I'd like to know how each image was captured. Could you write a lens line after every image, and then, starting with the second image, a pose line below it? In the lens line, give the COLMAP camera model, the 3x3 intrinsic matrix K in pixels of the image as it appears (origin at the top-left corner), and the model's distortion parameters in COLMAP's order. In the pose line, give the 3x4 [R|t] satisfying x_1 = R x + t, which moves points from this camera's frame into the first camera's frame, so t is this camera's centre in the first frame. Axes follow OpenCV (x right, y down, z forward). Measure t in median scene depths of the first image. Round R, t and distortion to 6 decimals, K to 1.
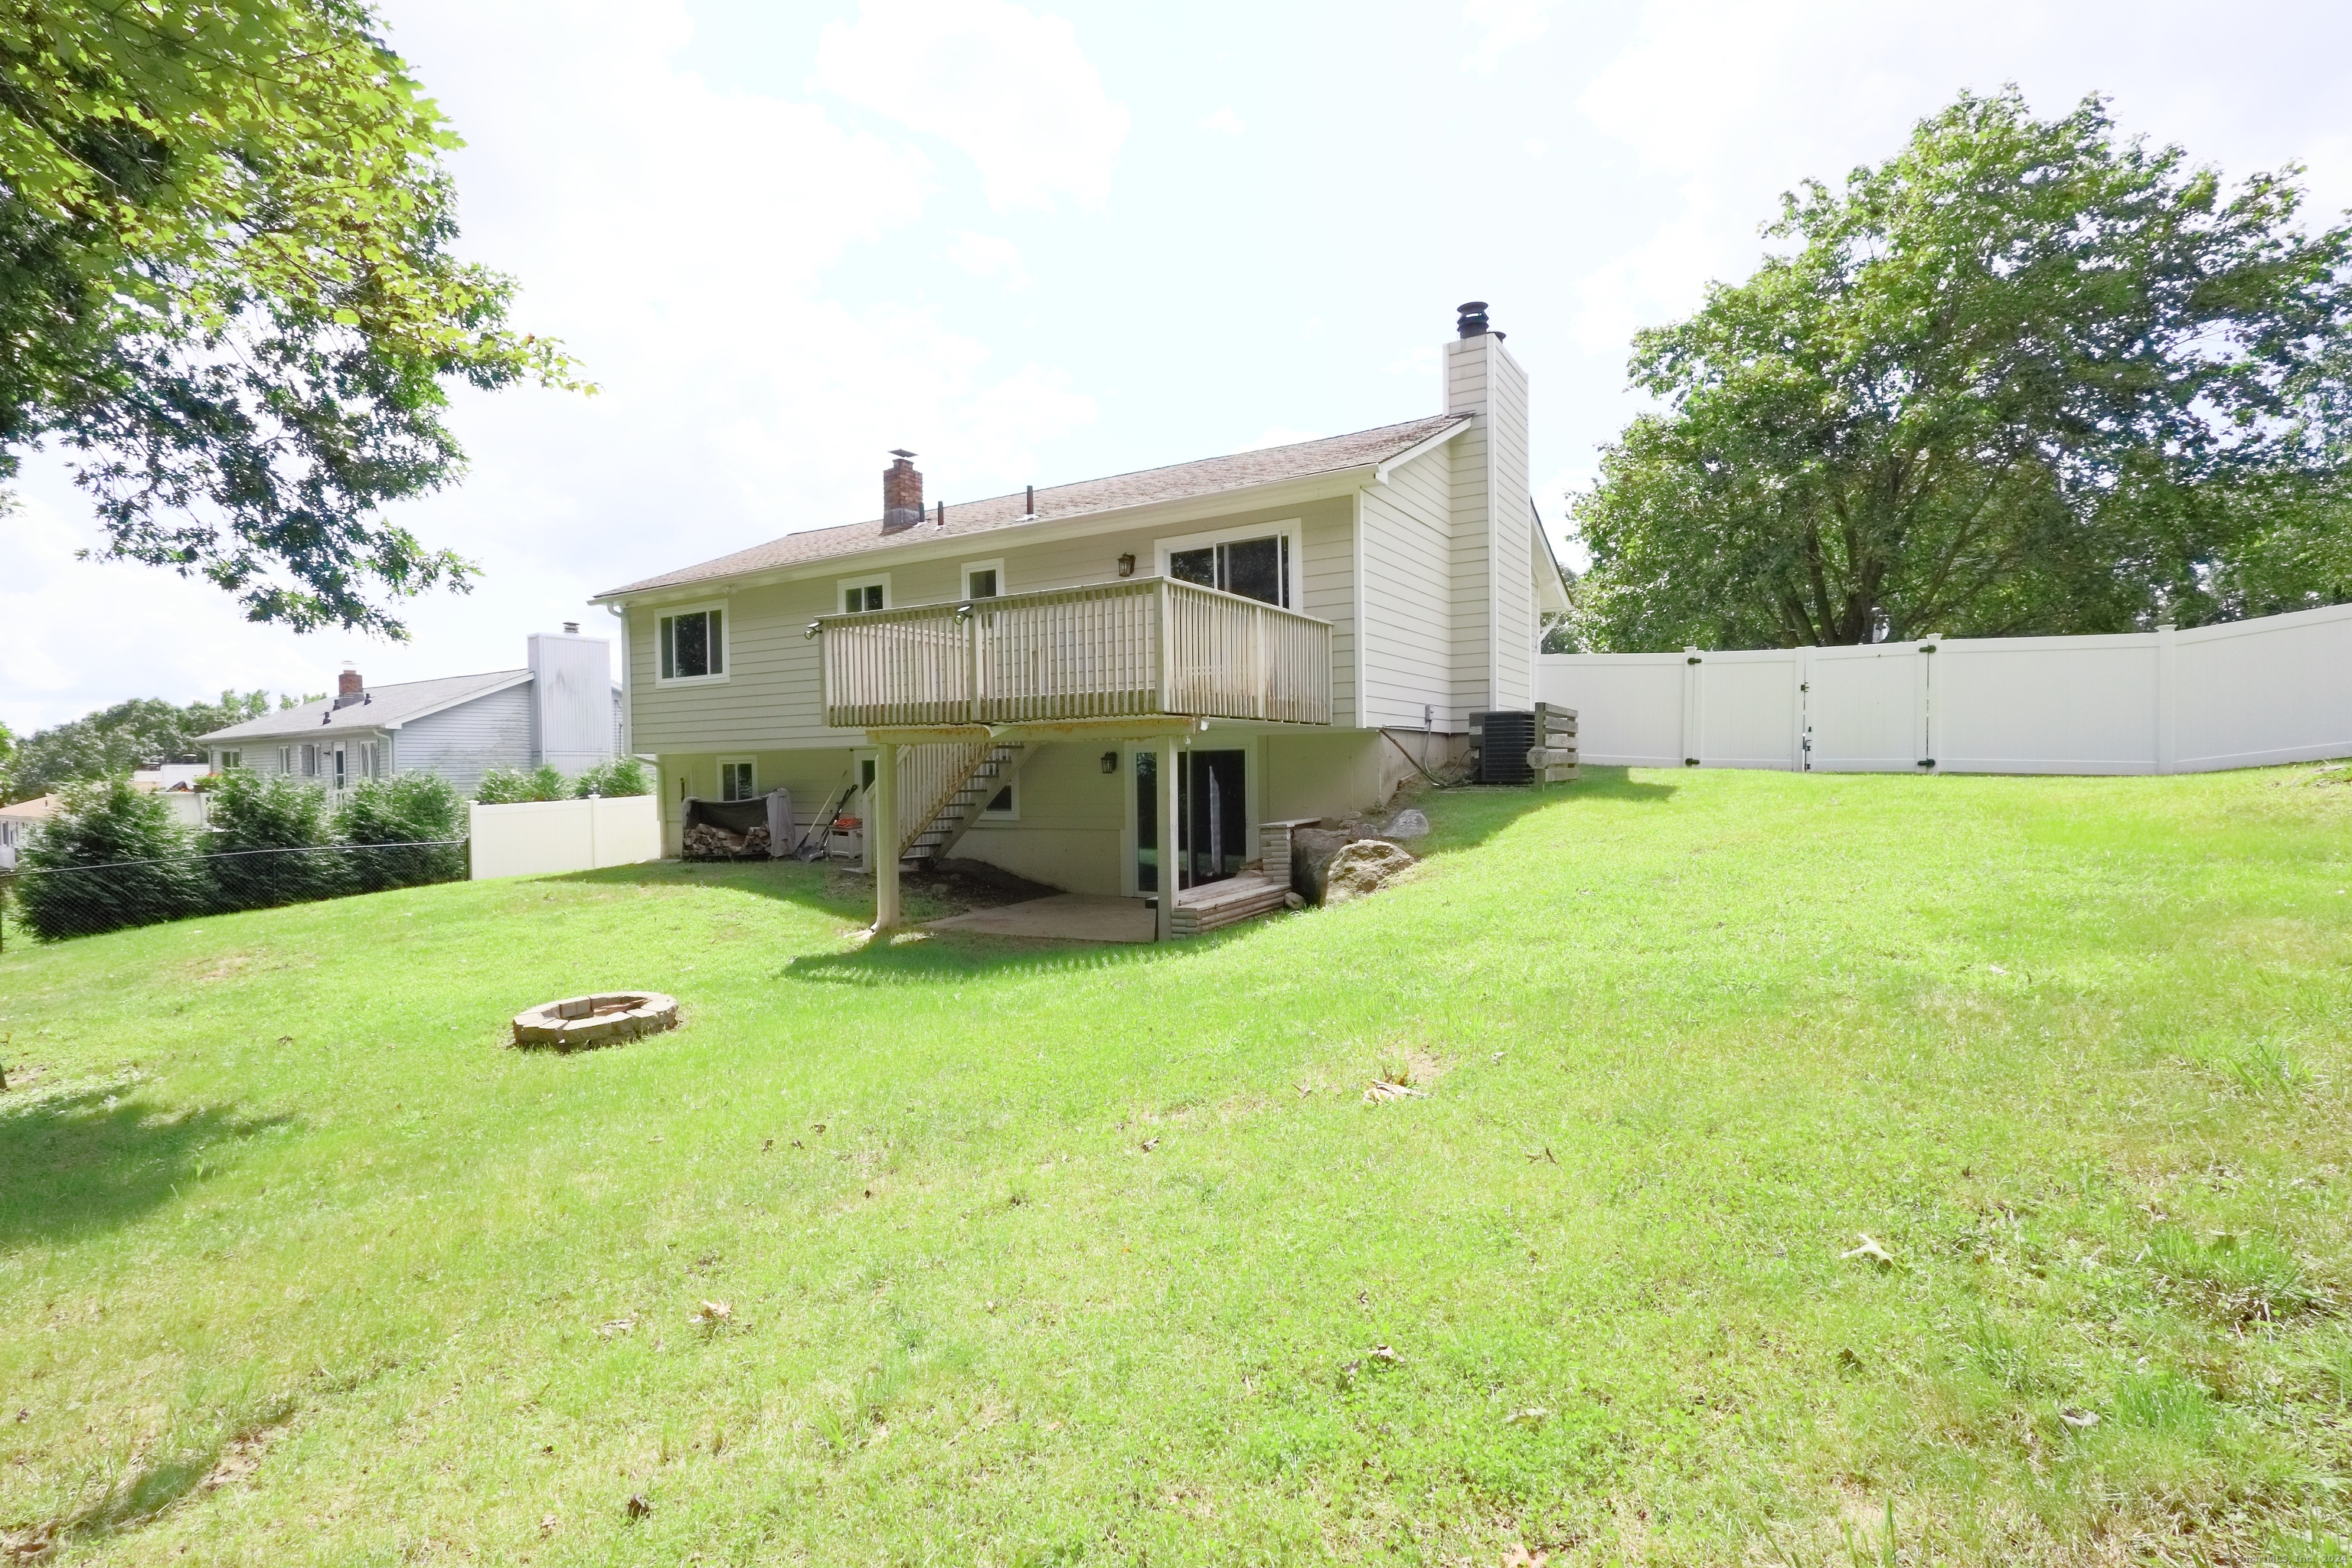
lens RADIAL K [[1085.6, 0, 1176.2], [0, 1085.6, 784.5], [0, 0, 1]] dist [-0.001843, -0.000914]
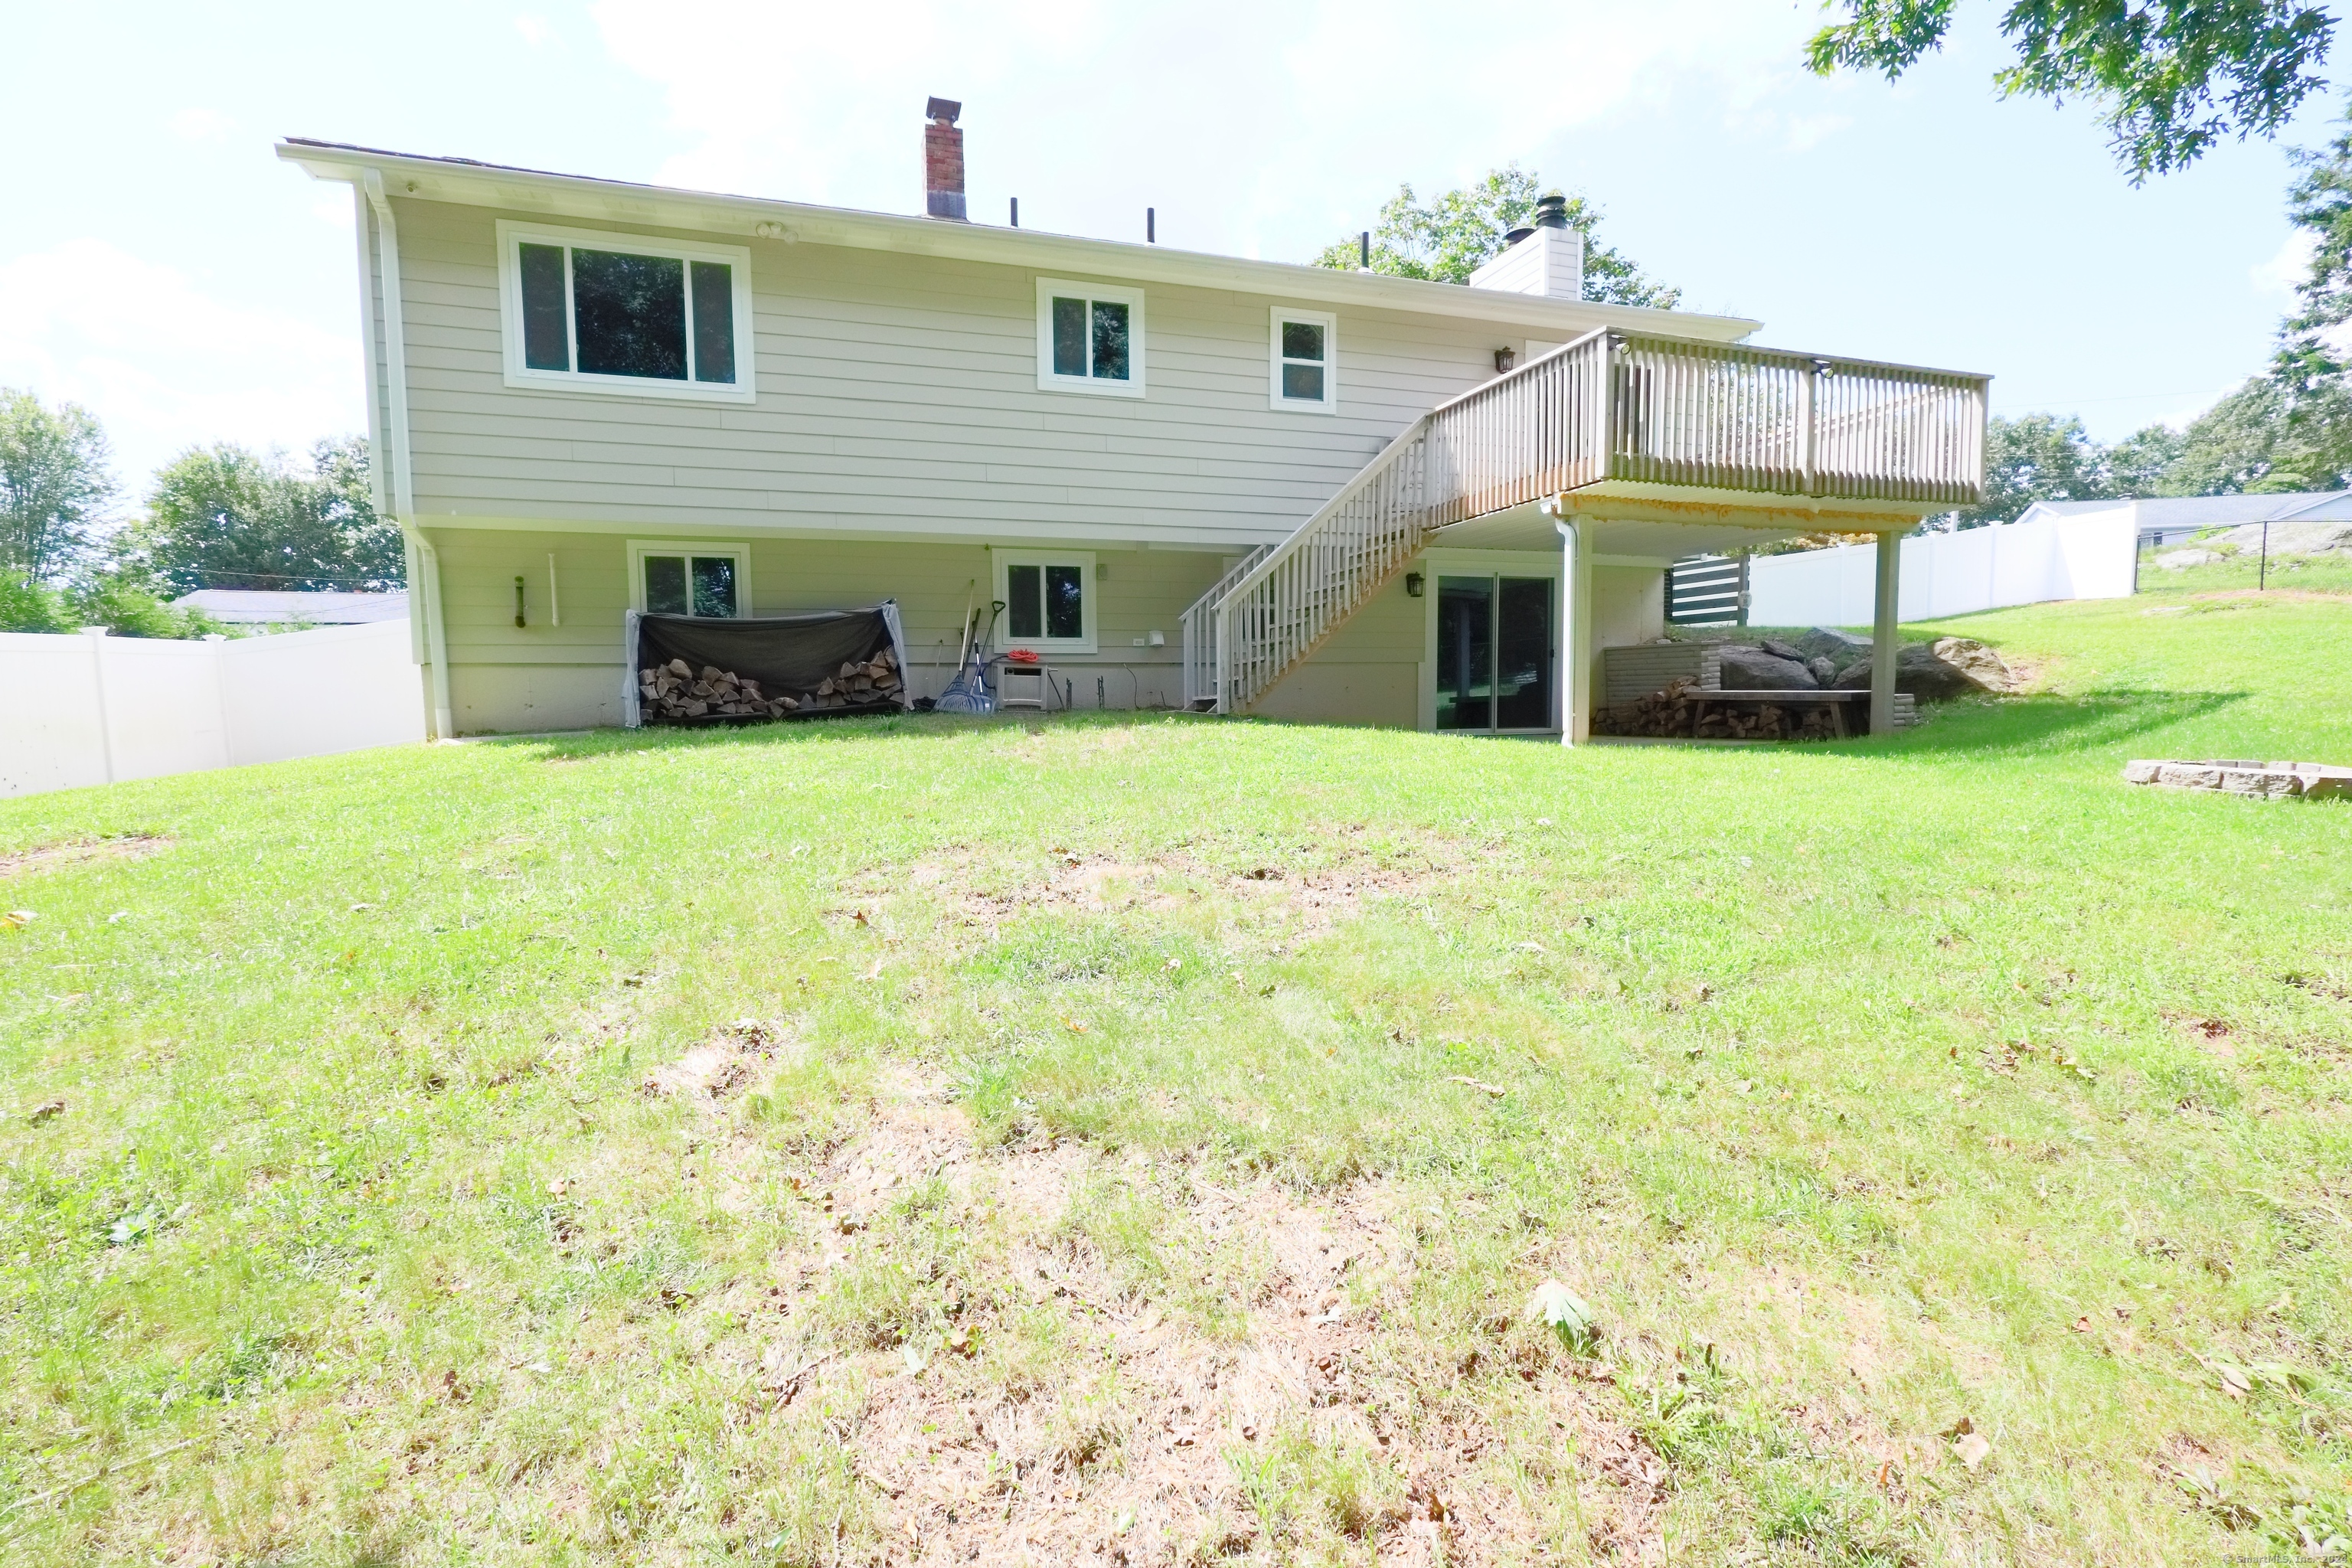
lens RADIAL K [[1085.6, 0, 1176.8], [0, 1085.6, 786.8], [0, 0, 1]] dist [-0.001843, -0.000914]
pose [[0.638322, -0.068767, 0.766691, -0.690054], [0.006562, 0.996452, 0.083912, 0.054019], [-0.769741, -0.048532, 0.636509, 0.455294]]
